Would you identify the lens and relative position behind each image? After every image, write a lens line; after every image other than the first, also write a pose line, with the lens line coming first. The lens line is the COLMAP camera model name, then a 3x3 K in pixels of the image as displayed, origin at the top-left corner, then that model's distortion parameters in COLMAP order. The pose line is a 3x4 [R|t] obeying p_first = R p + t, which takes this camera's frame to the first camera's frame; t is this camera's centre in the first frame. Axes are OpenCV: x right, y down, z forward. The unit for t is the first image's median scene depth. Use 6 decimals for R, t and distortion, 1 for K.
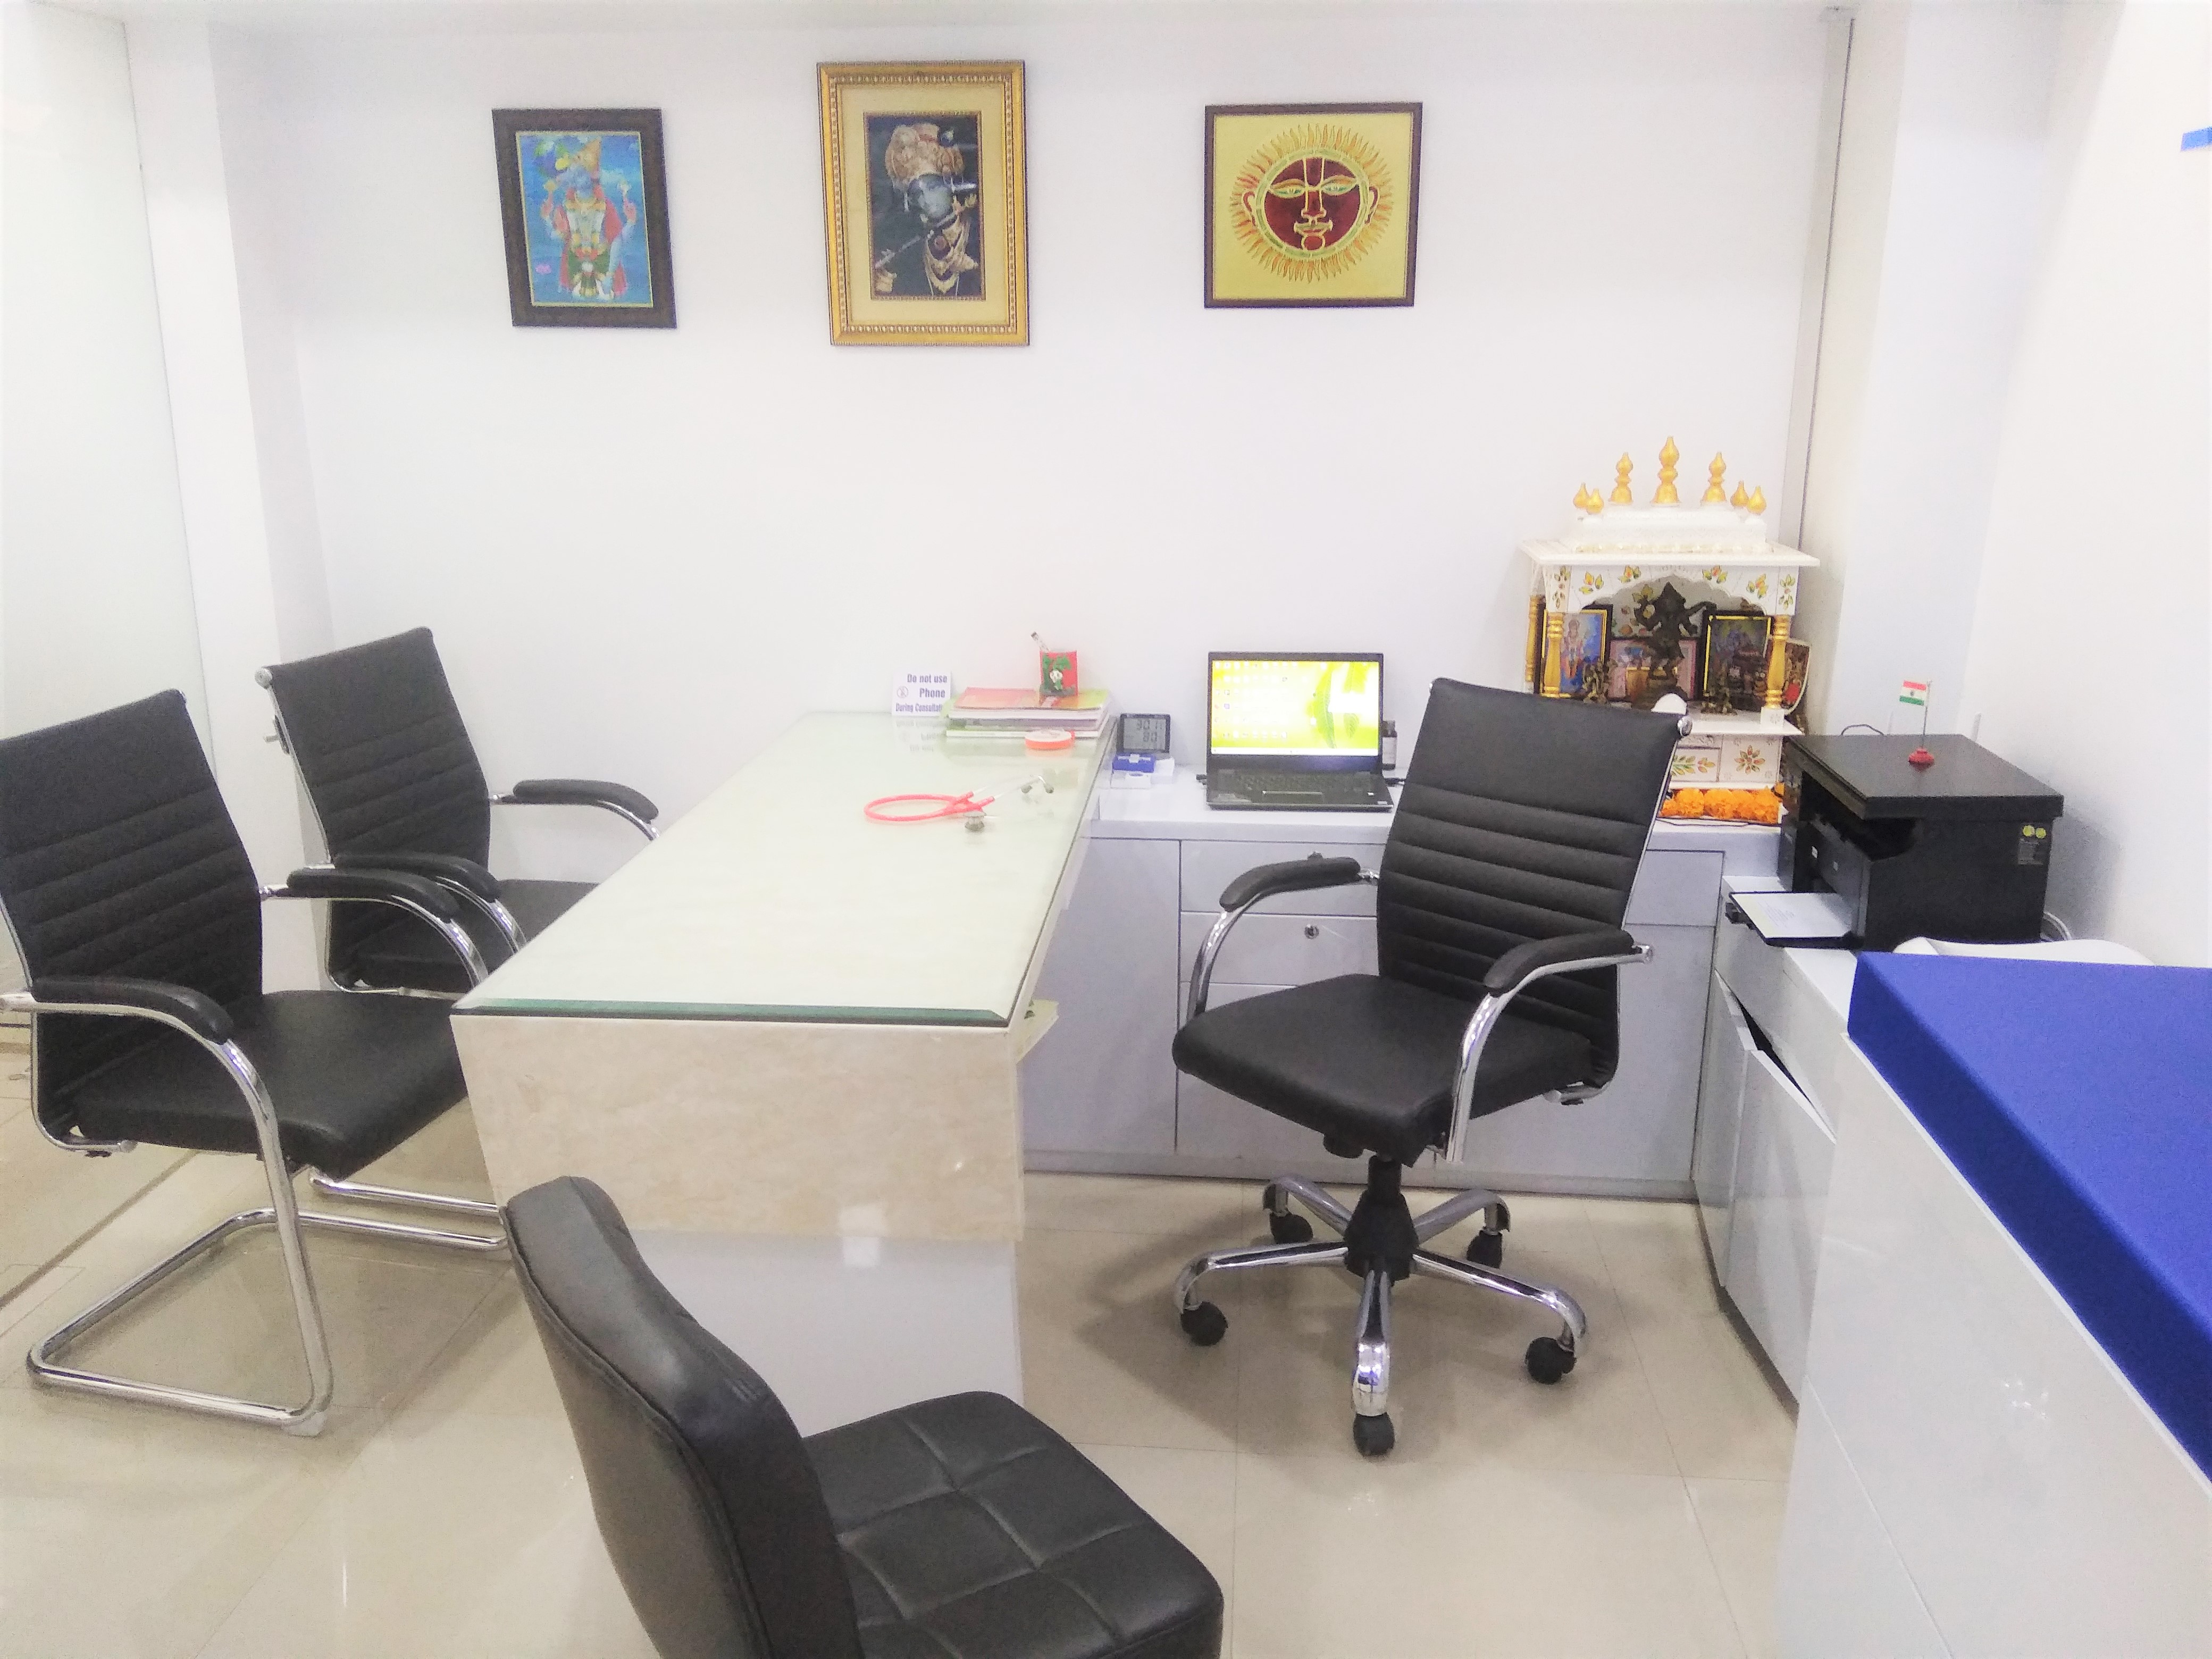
lens RADIAL K [[1782.3, 0, 1113.8], [0, 1782.3, 847.0], [0, 0, 1]] dist [0.102664, -0.165378]
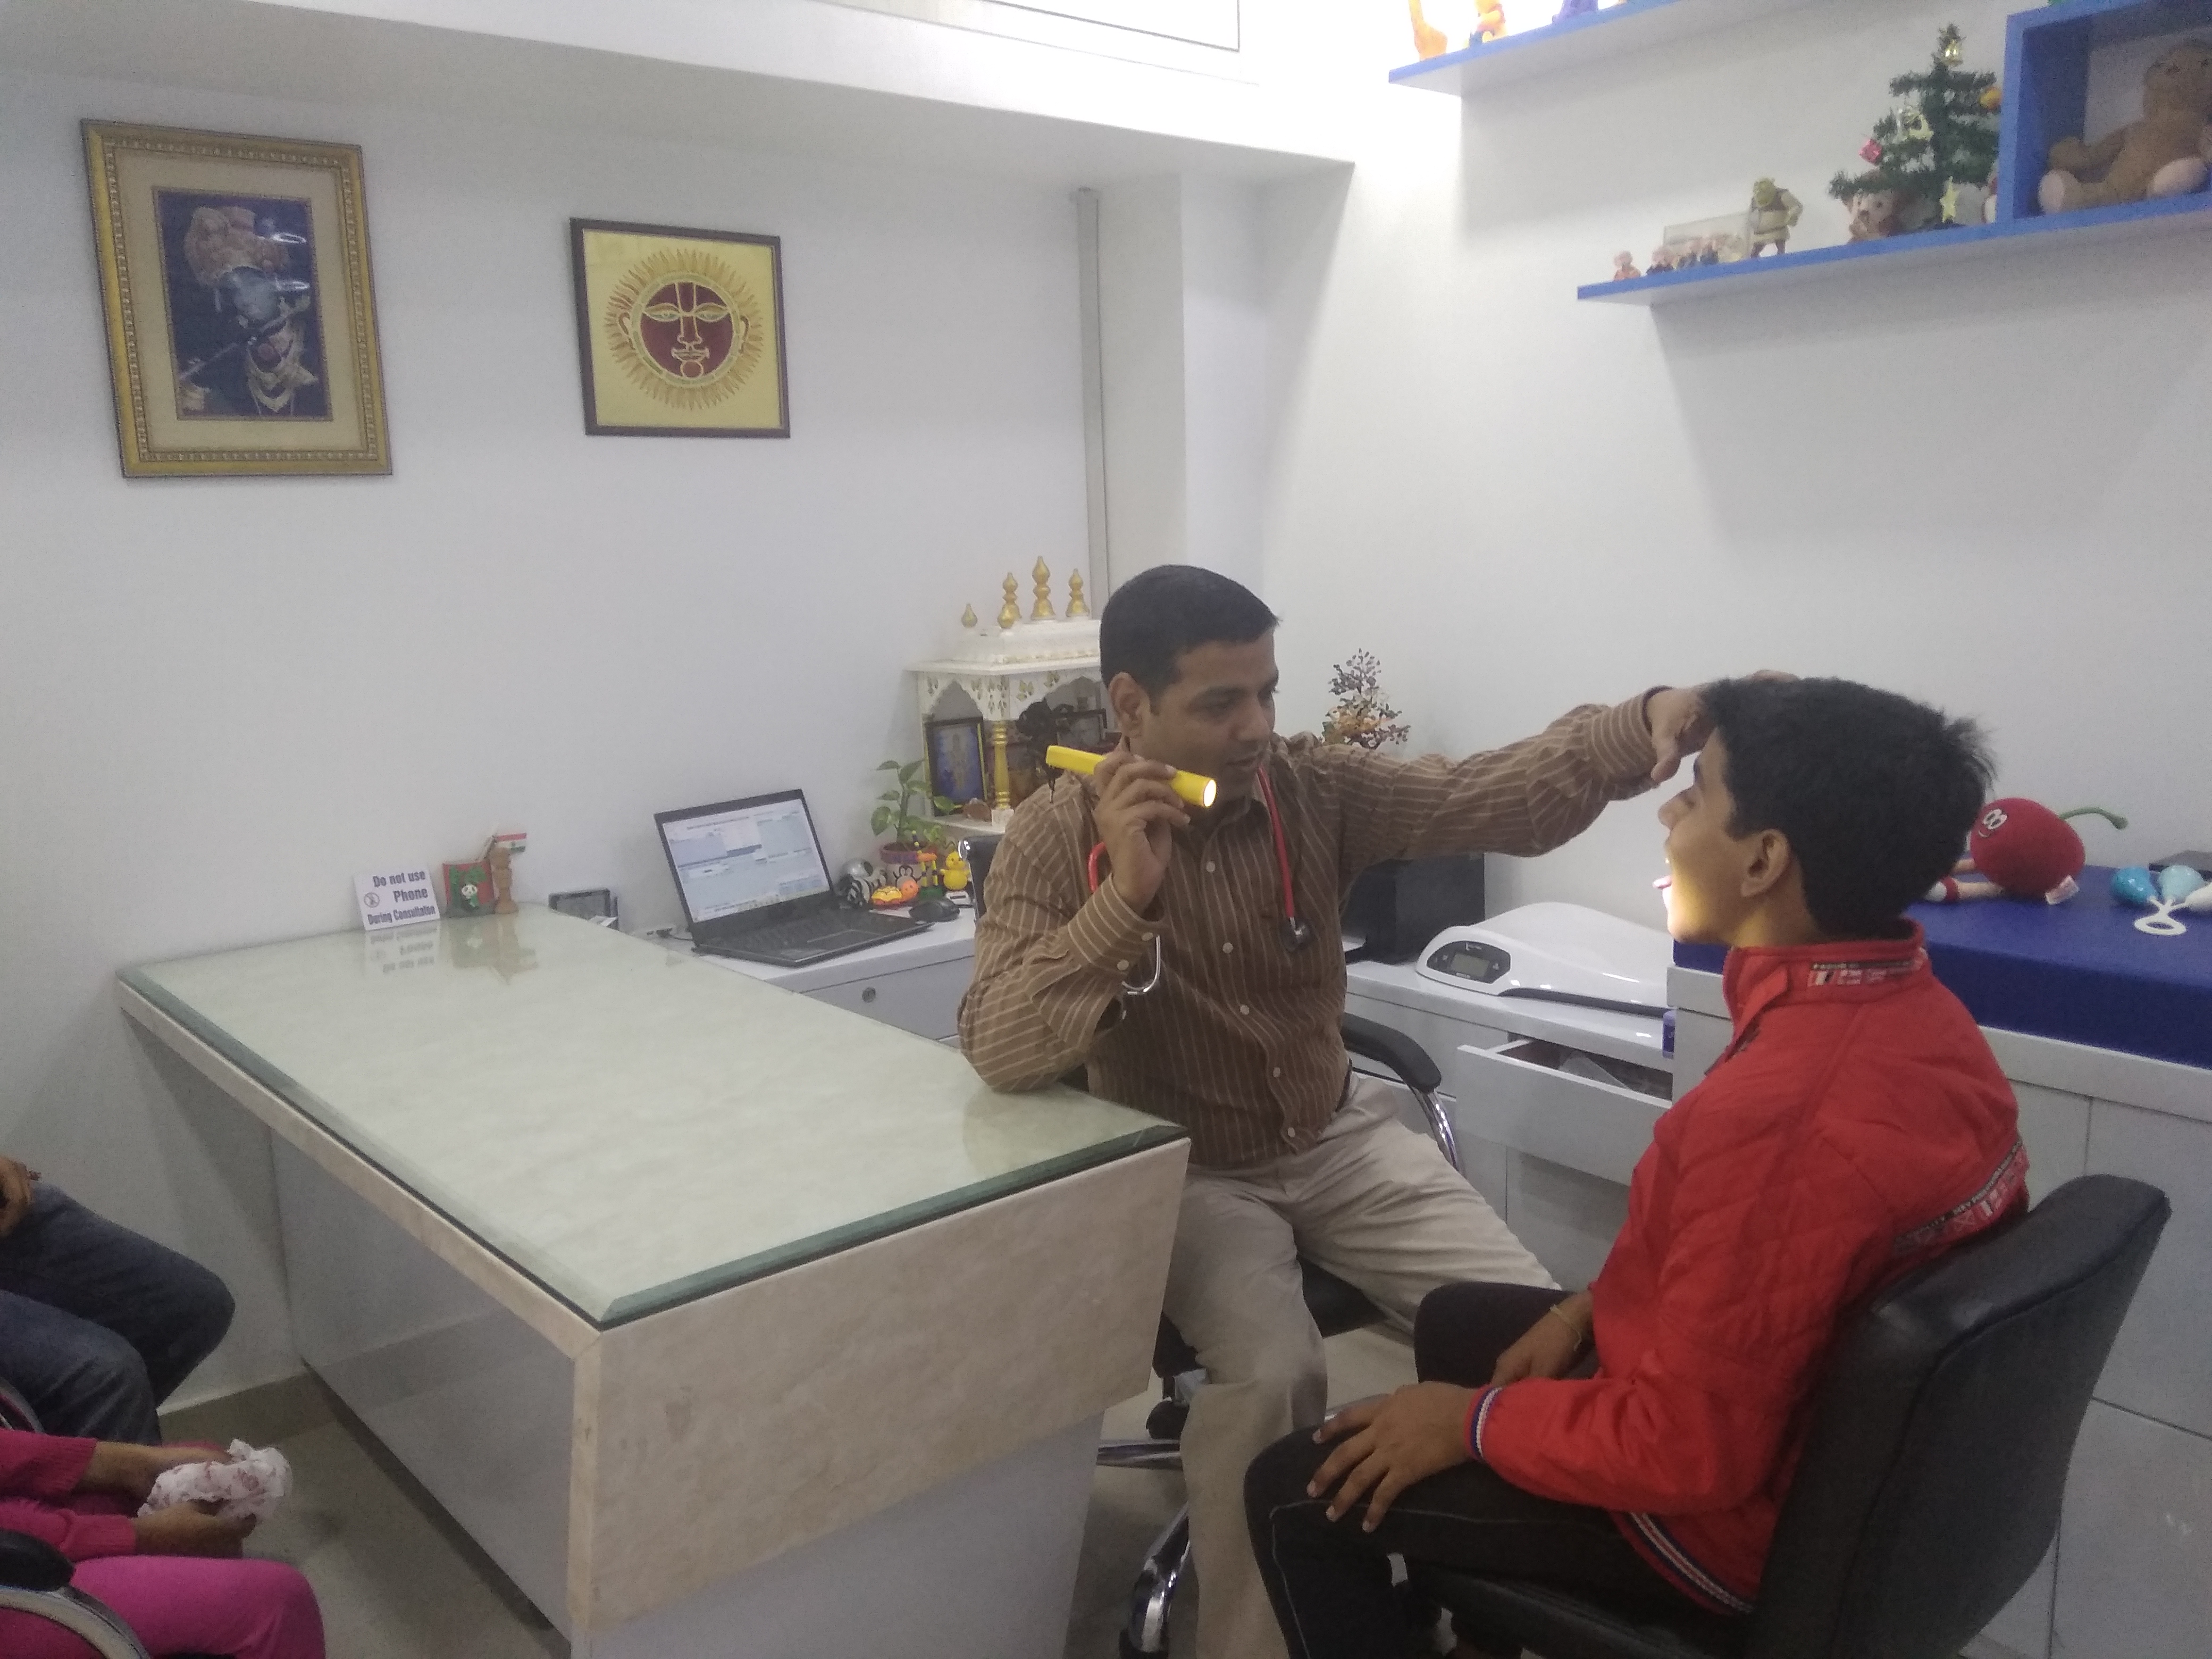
lens RADIAL K [[1769.1, 0, 1114.5], [0, 1769.1, 847.8], [0, 0, 1]] dist [0.097116, -0.159426]
pose [[0.721069, -0.144221, 0.677687, -0.404536], [0.217658, 0.975731, -0.023942, -0.018503], [-0.657788, 0.164768, 0.734960, 0.202894]]
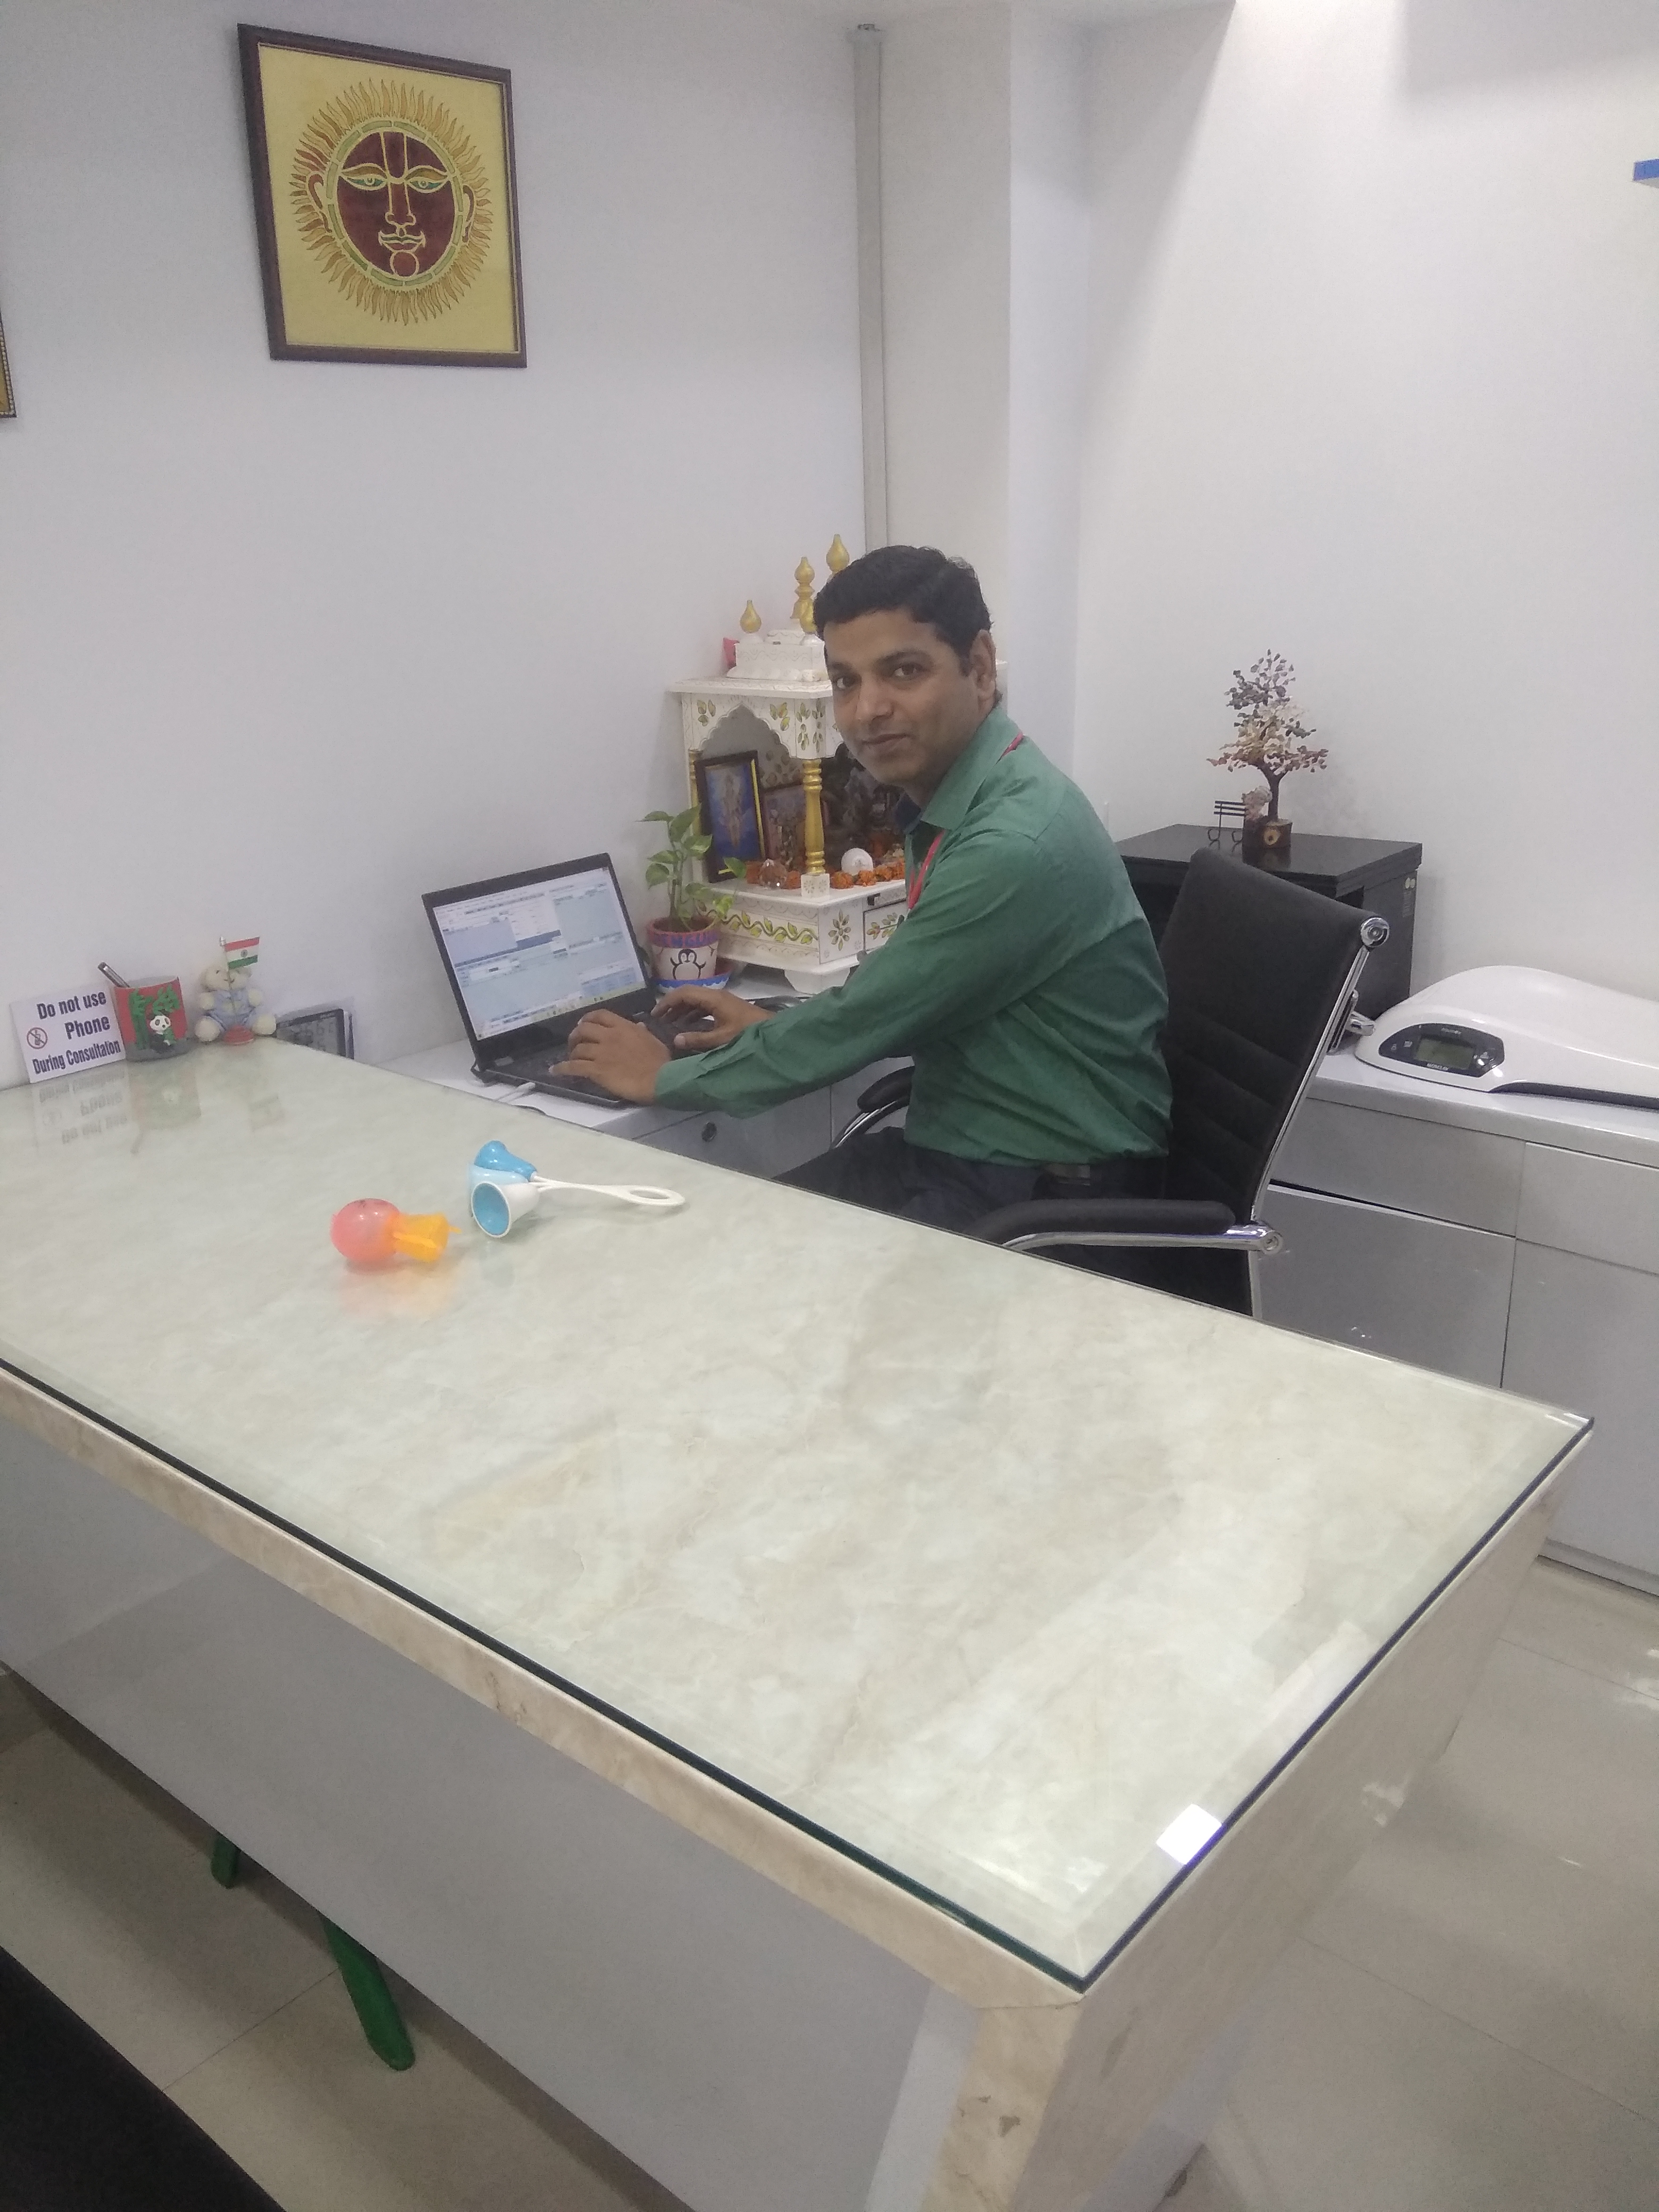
lens RADIAL K [[1782.3, 0, 815.6], [0, 1782.3, 1120.6], [0, 0, 1]] dist [0.102664, -0.165378]
pose [[0.607589, -0.279448, 0.743468, -0.388912], [0.247767, 0.956037, 0.156862, -0.098153], [-0.754617, 0.088900, 0.650115, 0.474140]]
